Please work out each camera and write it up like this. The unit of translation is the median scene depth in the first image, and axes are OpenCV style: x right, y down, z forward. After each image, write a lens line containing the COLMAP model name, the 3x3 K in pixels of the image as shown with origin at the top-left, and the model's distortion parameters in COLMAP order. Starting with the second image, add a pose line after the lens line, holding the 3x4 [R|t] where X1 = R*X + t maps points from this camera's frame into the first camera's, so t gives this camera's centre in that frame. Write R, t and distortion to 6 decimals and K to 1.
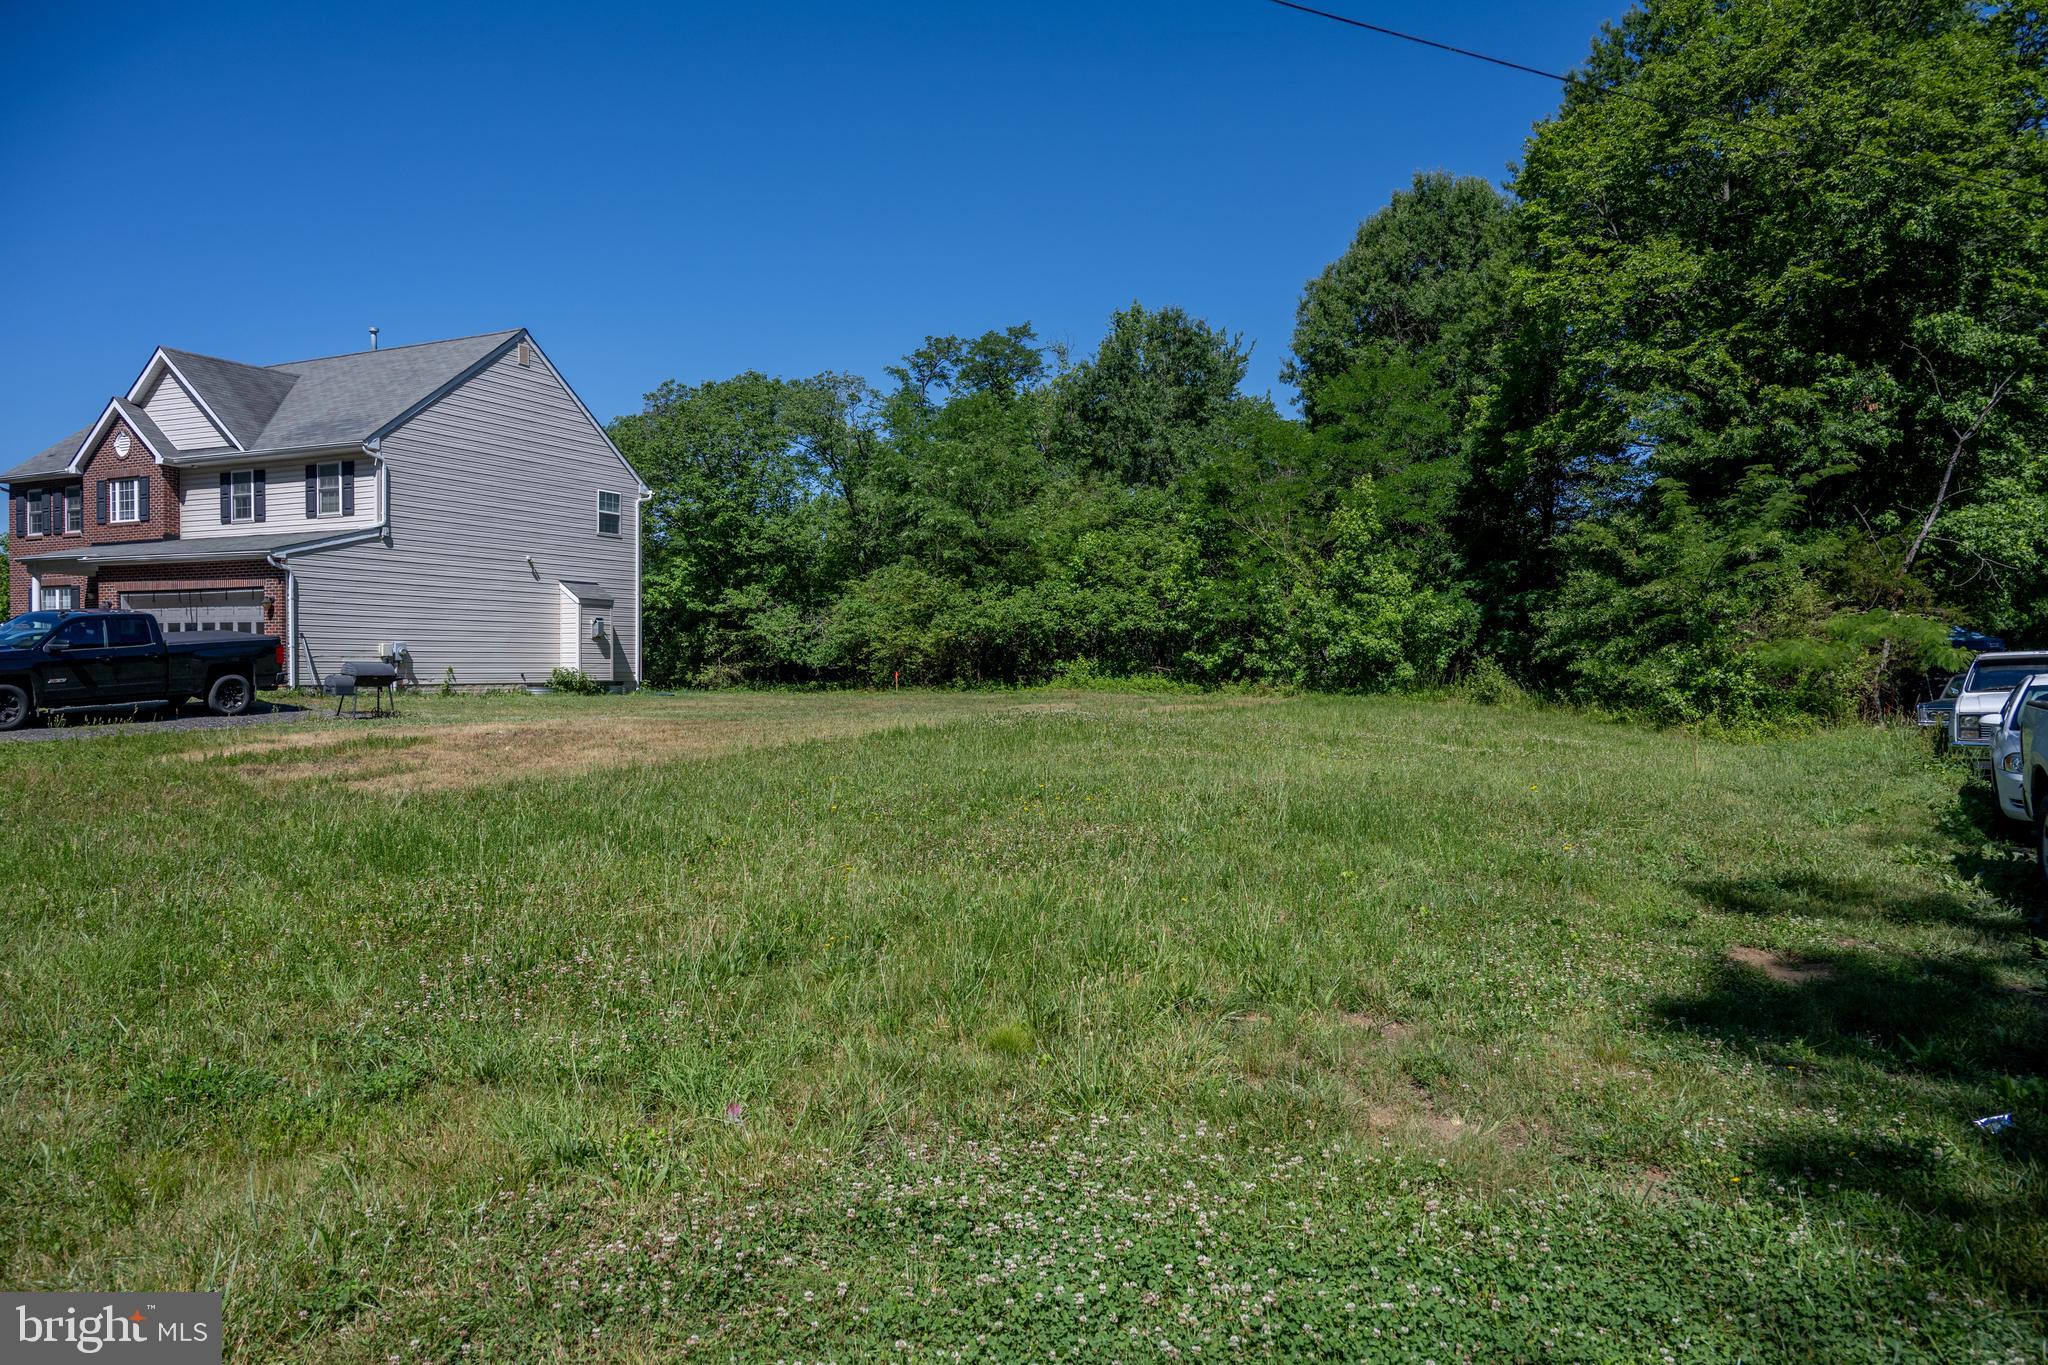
lens RADIAL K [[1351.2, 0, 1028.0], [0, 1351.2, 695.8], [0, 0, 1]] dist [0.006008, -0.002267]
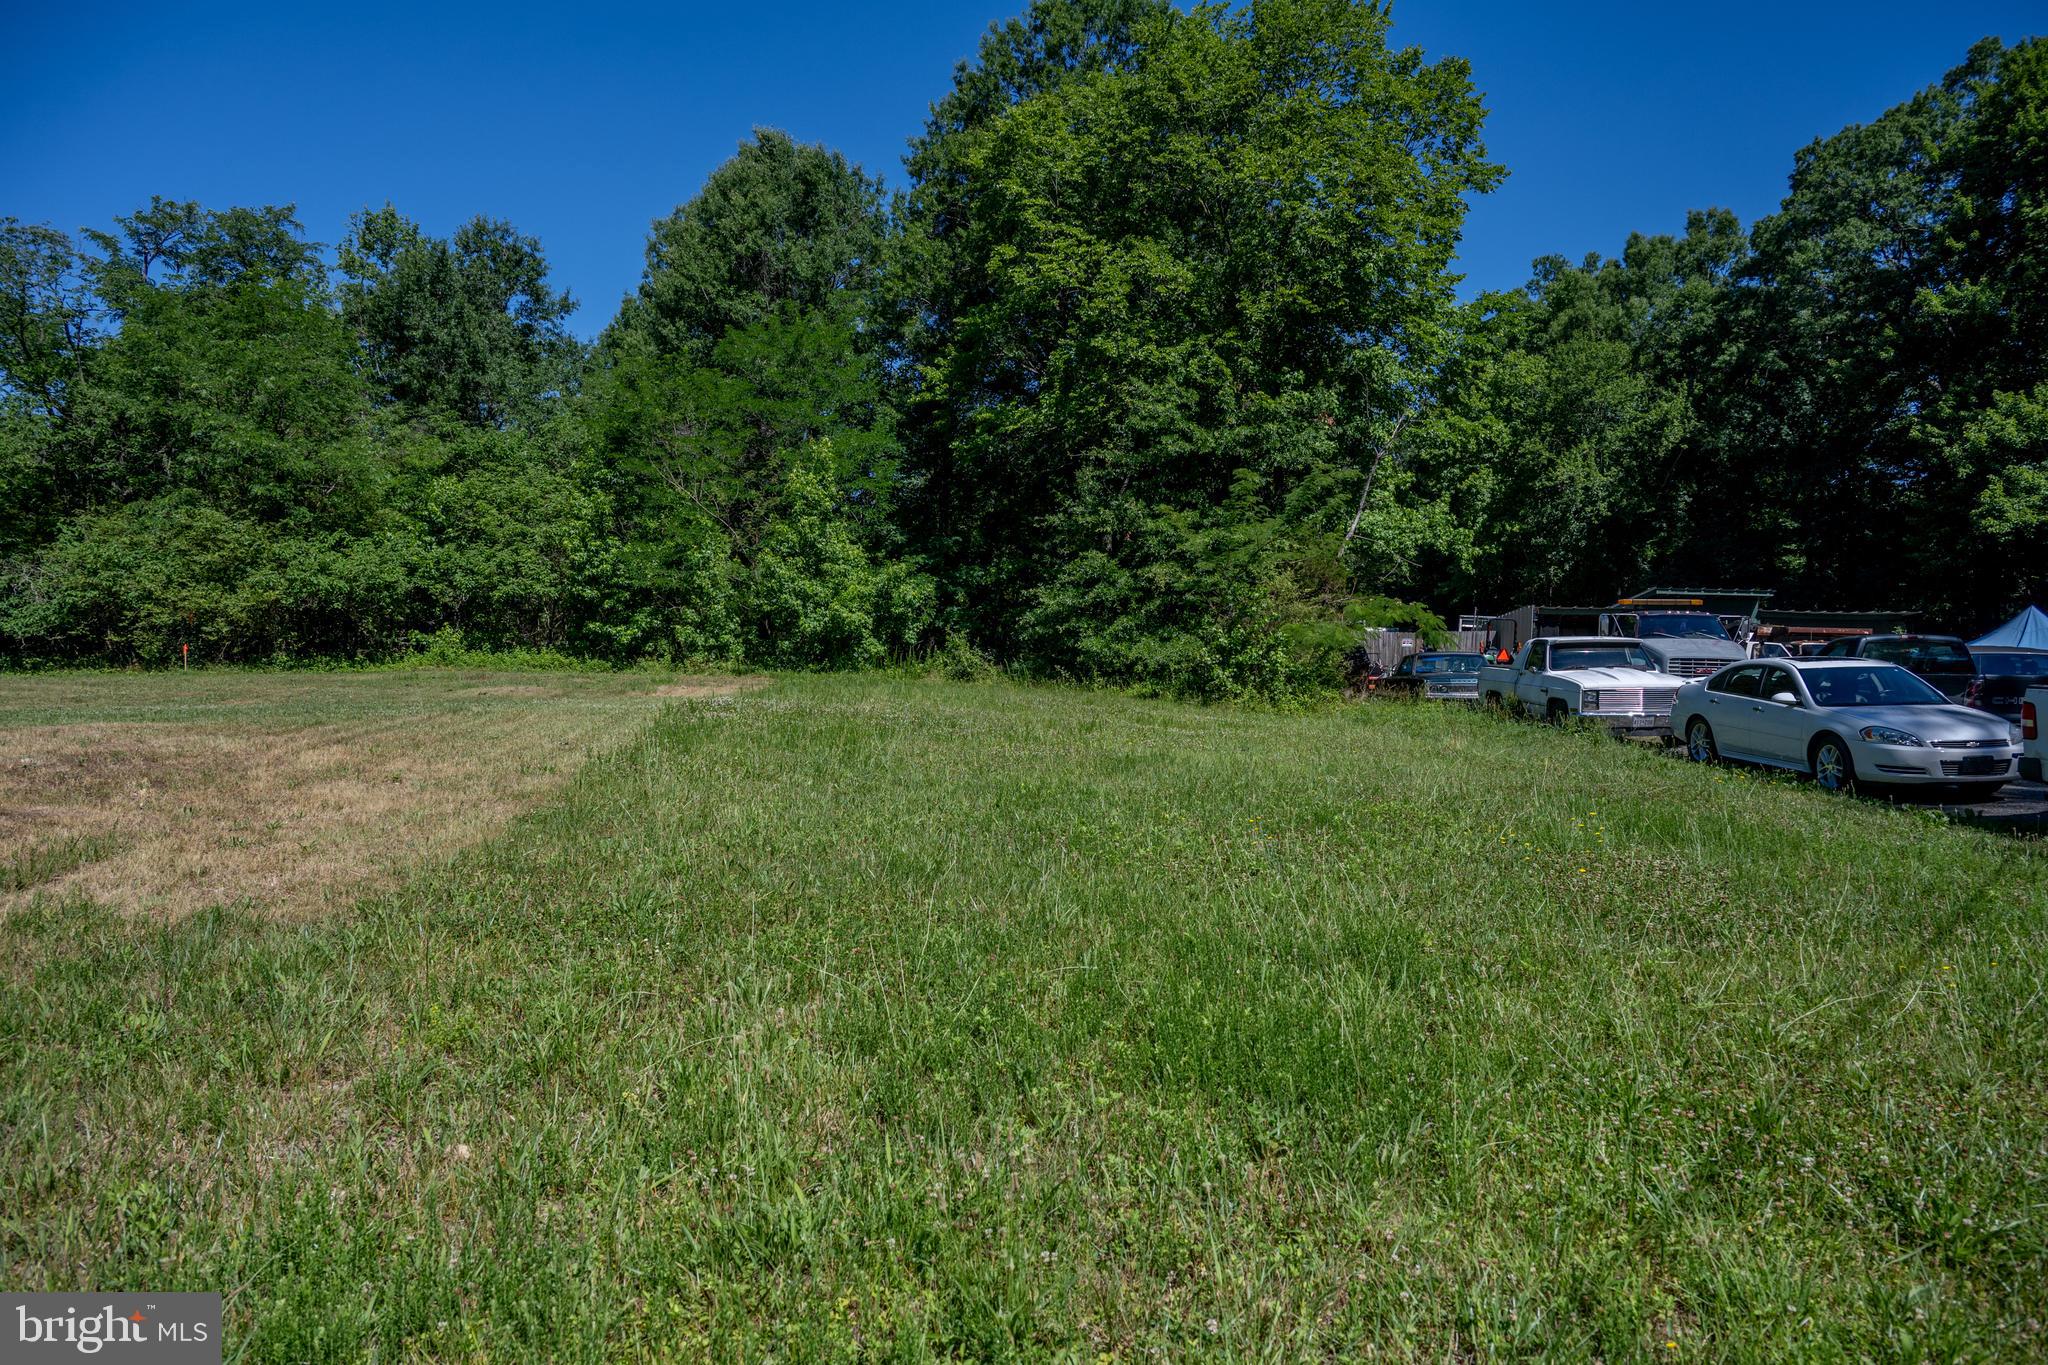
lens RADIAL K [[1351.2, 0, 1022.8], [0, 1351.2, 682.7], [0, 0, 1]] dist [0.006008, -0.002267]
pose [[0.811065, -0.012728, 0.584818, -0.162659], [0.005547, 0.999886, 0.014068, -0.004807], [-0.584930, -0.008166, 0.811042, 0.135459]]
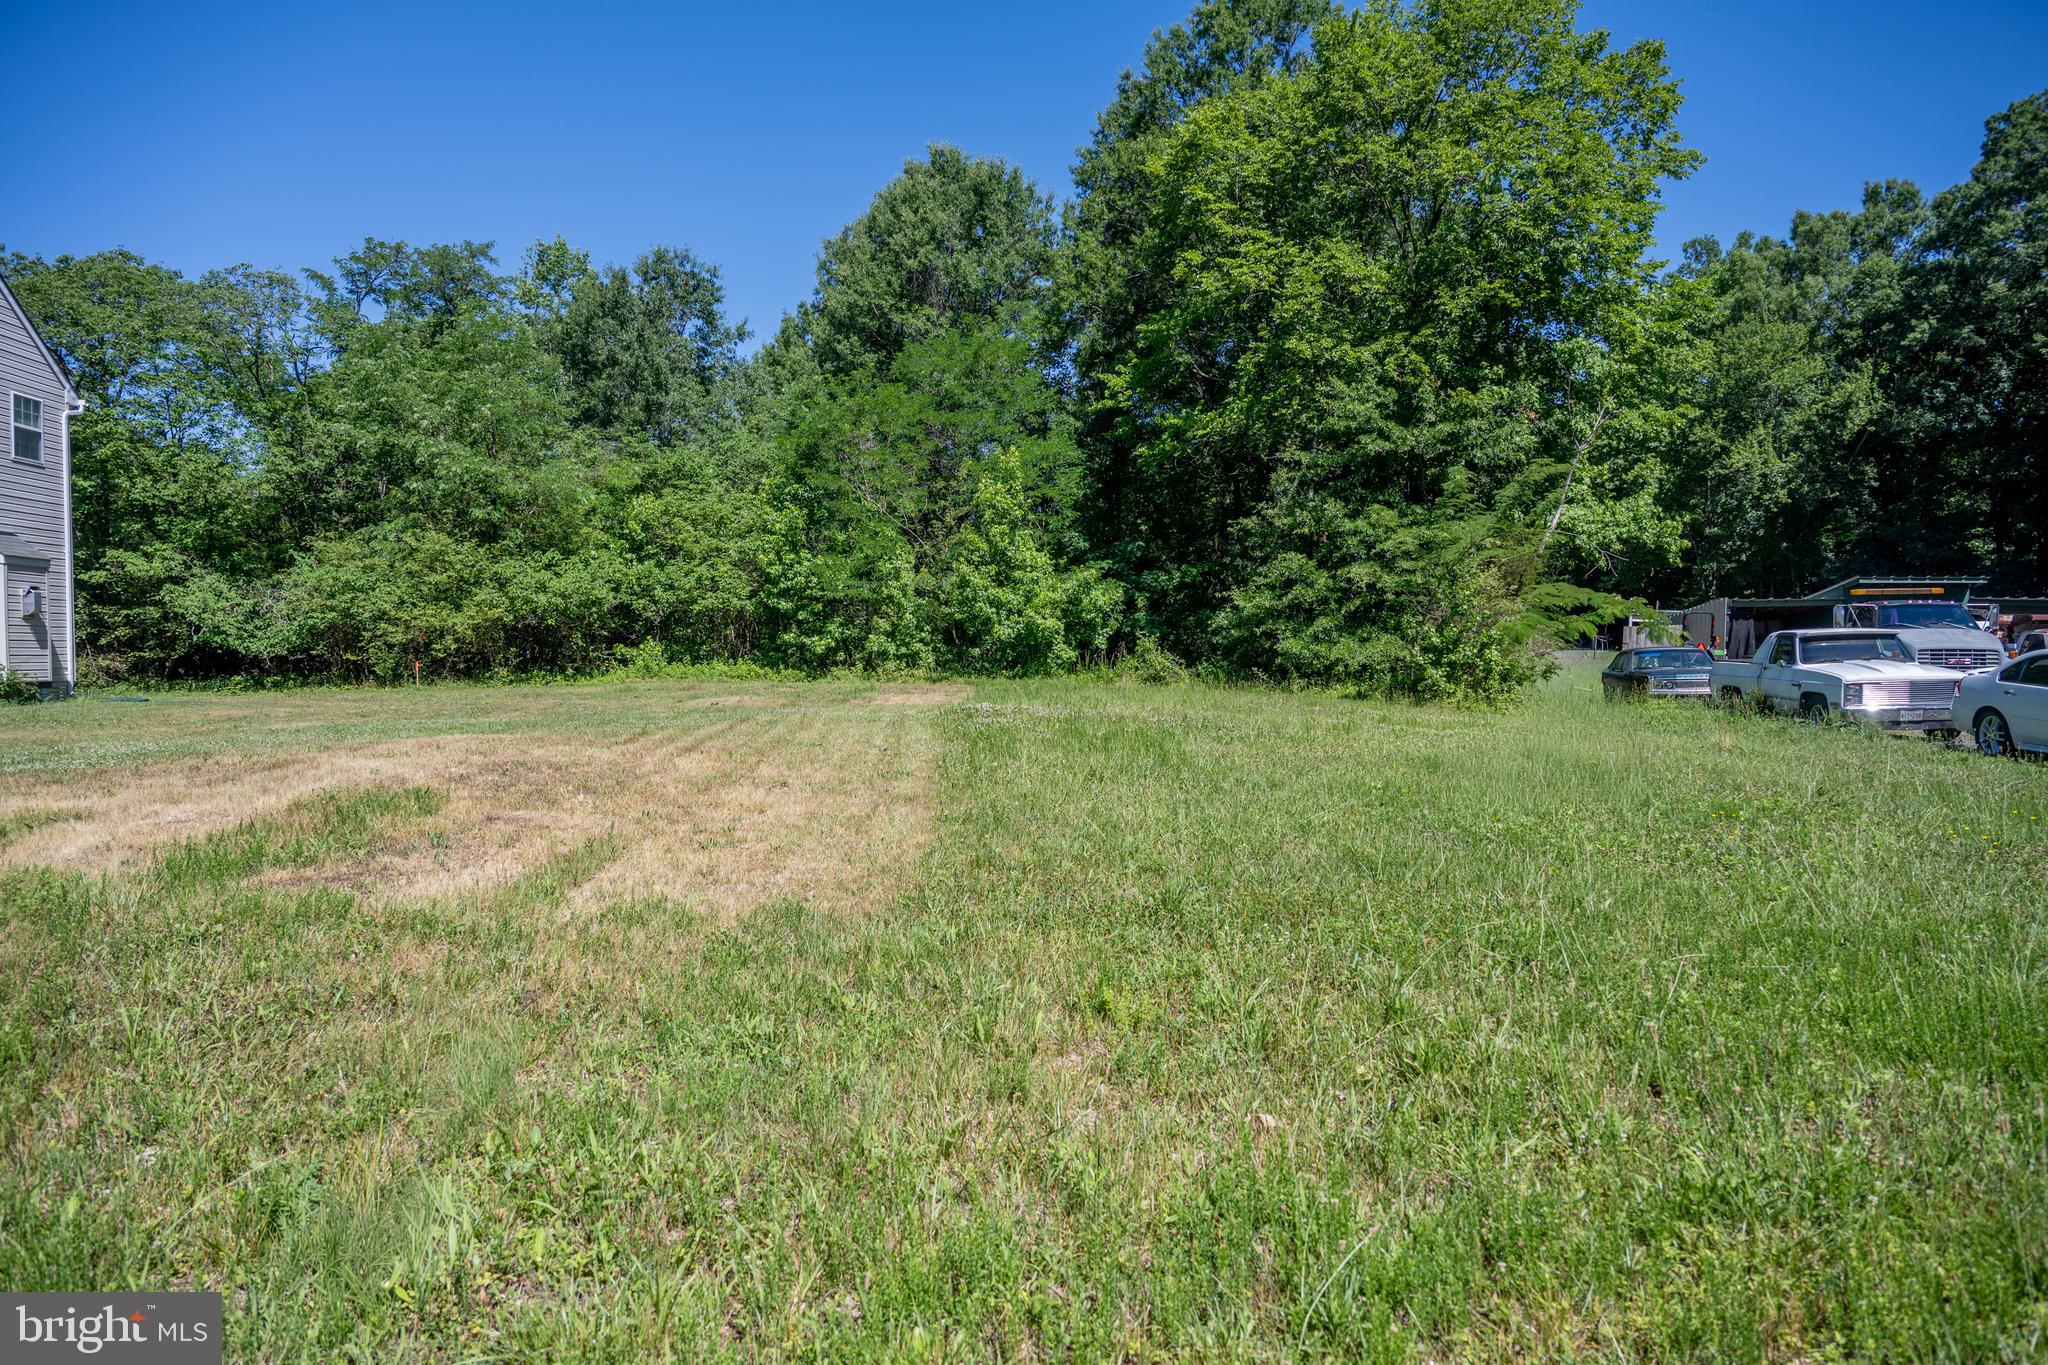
lens RADIAL K [[1351.2, 0, 1031.5], [0, 1351.2, 681.1], [0, 0, 1]] dist [0.006008, -0.002267]
pose [[0.855074, -0.023635, 0.517967, -0.202820], [0.022312, 0.999712, 0.008784, -0.005568], [-0.518025, 0.004046, 0.855356, 0.153676]]
